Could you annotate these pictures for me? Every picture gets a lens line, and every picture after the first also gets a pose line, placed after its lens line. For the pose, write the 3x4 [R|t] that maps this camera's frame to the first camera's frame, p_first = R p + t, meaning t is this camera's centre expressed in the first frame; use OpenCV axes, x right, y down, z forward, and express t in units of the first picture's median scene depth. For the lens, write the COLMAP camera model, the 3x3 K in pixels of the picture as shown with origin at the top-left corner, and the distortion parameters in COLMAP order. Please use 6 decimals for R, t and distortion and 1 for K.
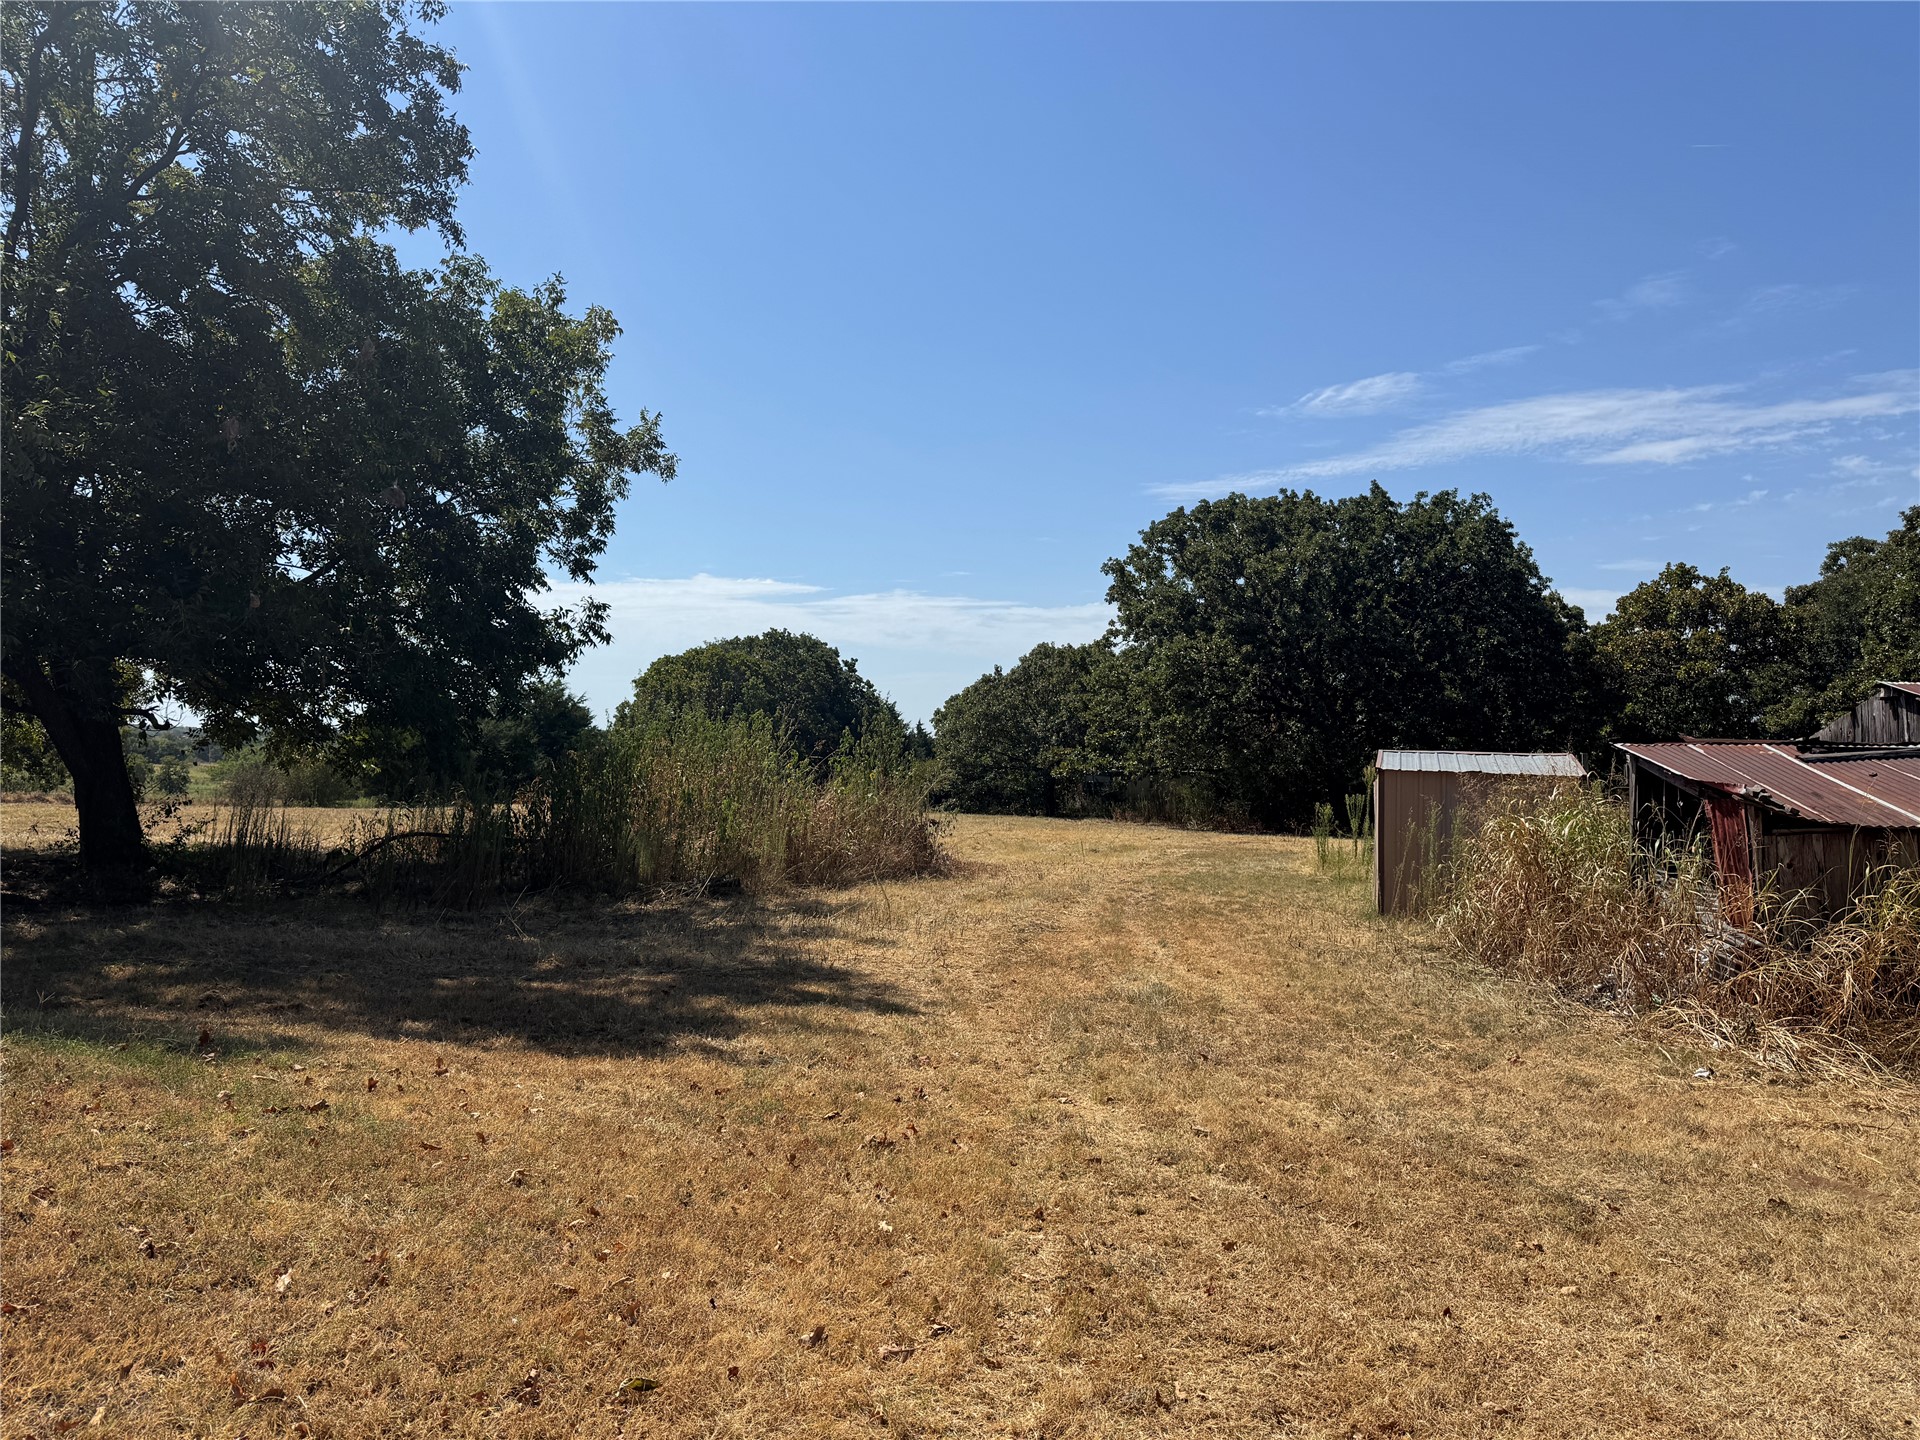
lens RADIAL K [[1364.0, 0, 982.9], [0, 1364.0, 720.3], [0, 0, 1]] dist [0.051800, -0.068246]
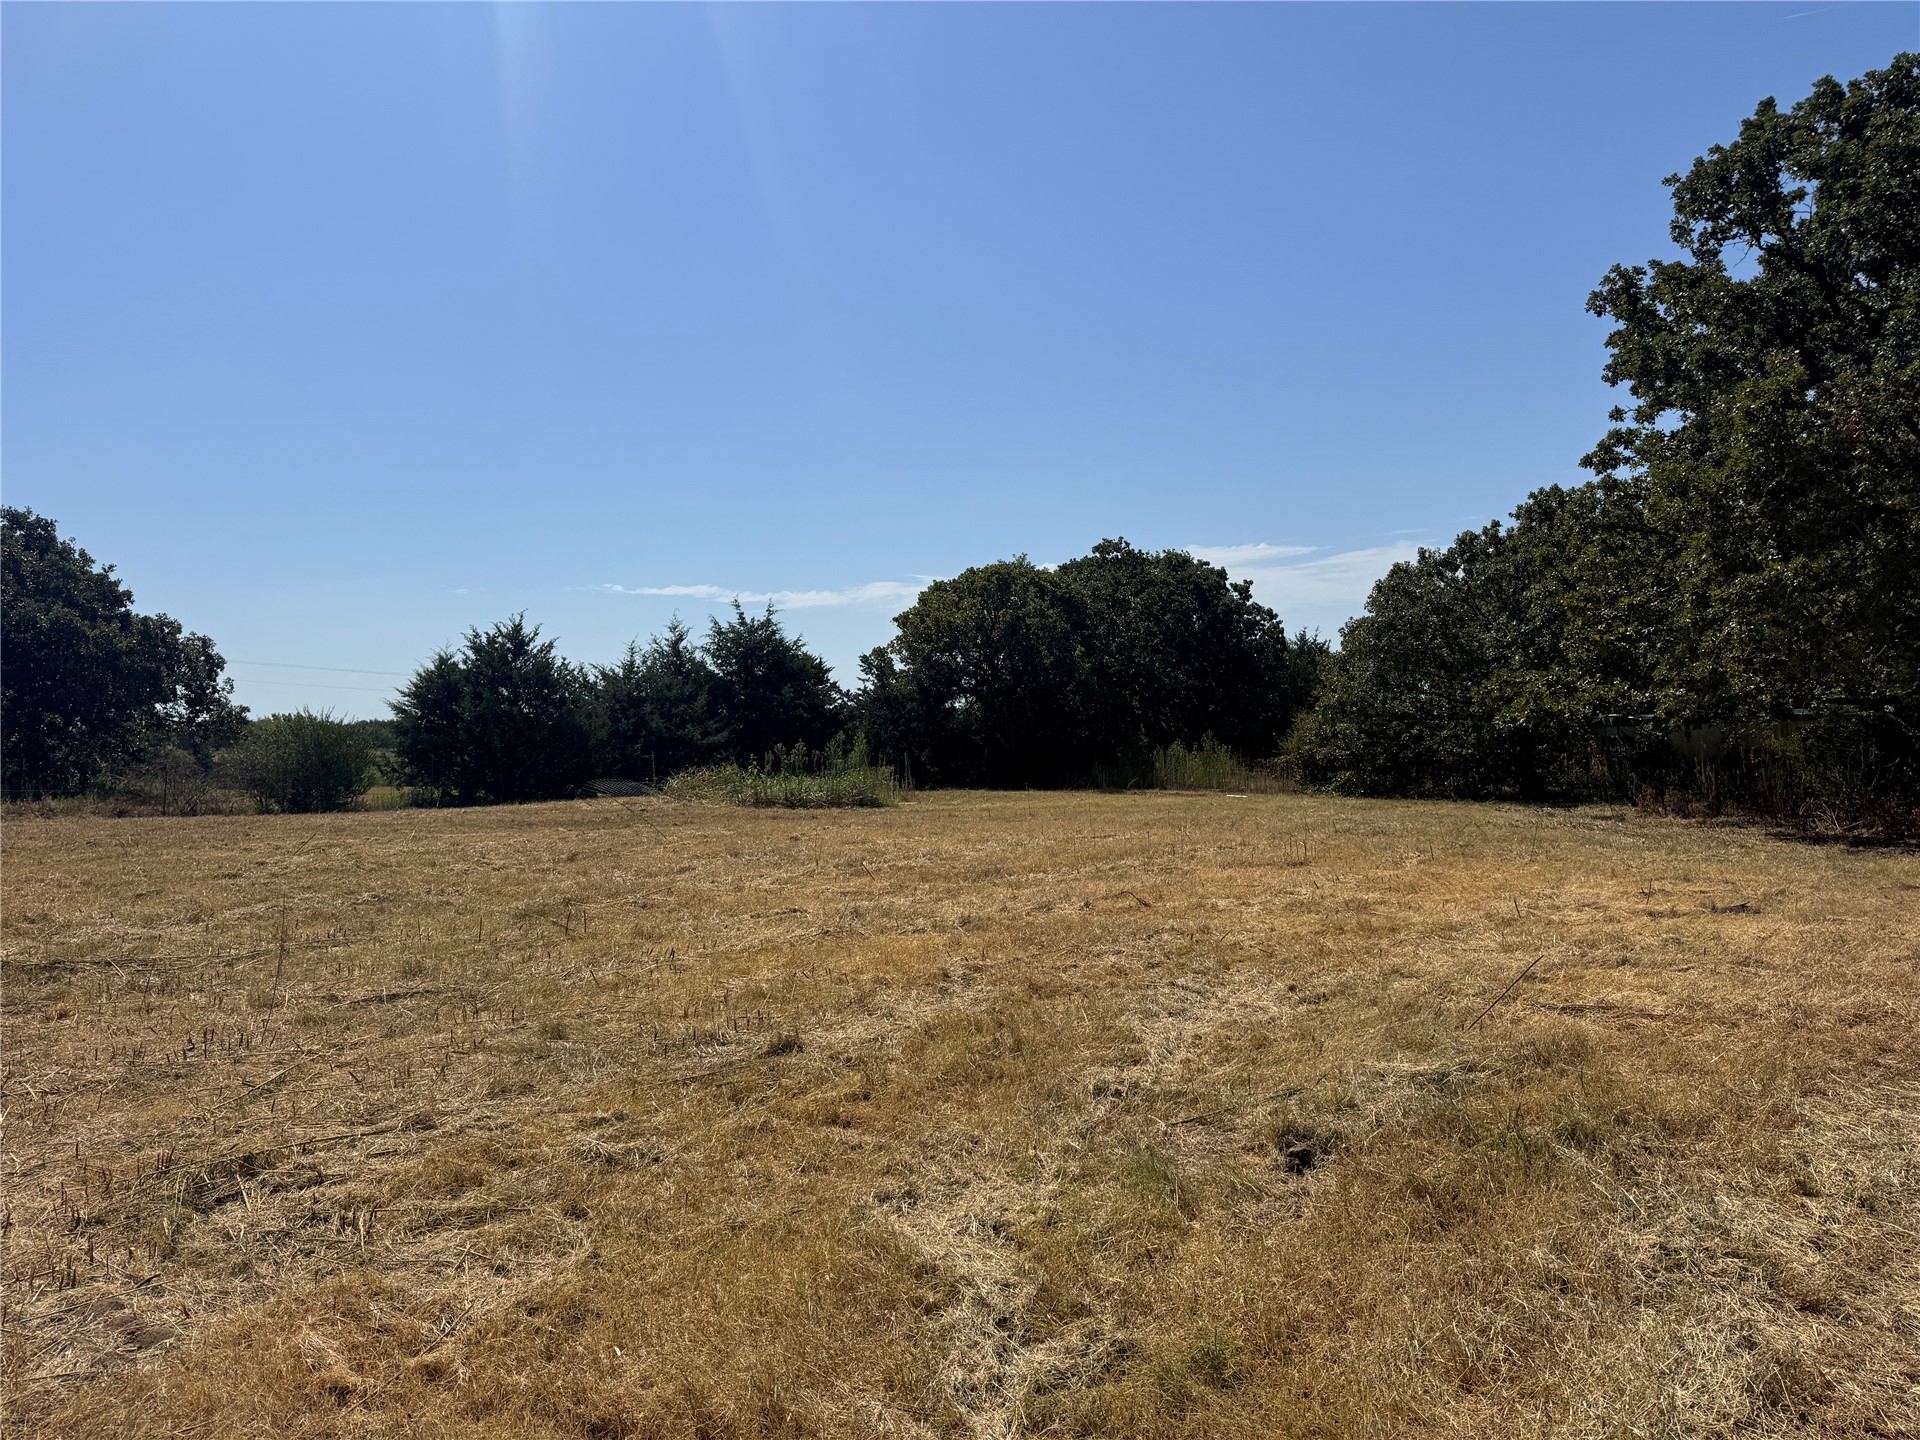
lens RADIAL K [[1364.0, 0, 982.9], [0, 1364.0, 720.3], [0, 0, 1]] dist [0.051800, -0.068246]
pose [[0.931205, -0.042736, -0.361981, 0.055445], [0.050143, 0.998680, 0.011089, 0.022615], [0.361030, -0.028477, 0.932119, 0.440968]]
